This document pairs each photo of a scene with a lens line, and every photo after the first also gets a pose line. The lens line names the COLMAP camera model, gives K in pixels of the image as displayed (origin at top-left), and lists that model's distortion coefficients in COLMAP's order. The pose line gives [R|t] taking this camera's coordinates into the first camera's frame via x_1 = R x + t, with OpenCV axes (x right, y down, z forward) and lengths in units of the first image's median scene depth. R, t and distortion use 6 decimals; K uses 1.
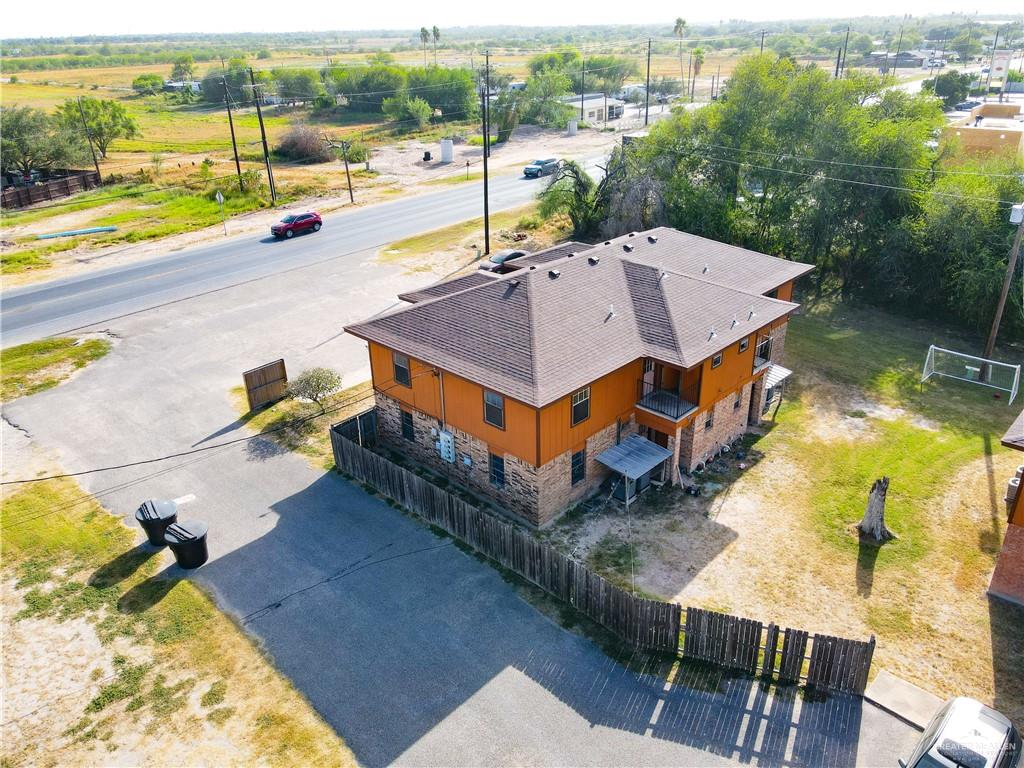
lens RADIAL K [[745.4, 0, 515.3], [0, 745.4, 392.9], [0, 0, 1]] dist [0.008967, 0.003709]
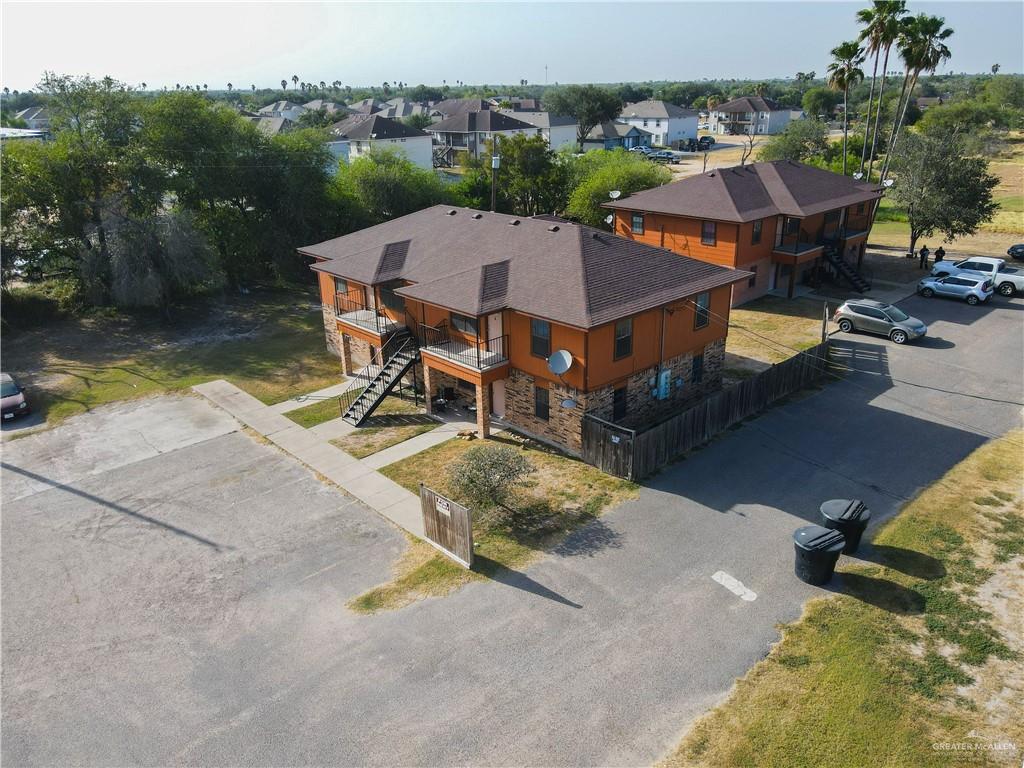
lens RADIAL K [[749.2, 0, 512.6], [0, 749.2, 385.8], [0, 0, 1]] dist [0.023726, -0.008148]
pose [[0.055044, -0.352084, 0.934348, -1.170299], [0.456537, 0.841097, 0.290050, -0.354196], [-0.888000, 0.410599, 0.207037, 1.041158]]
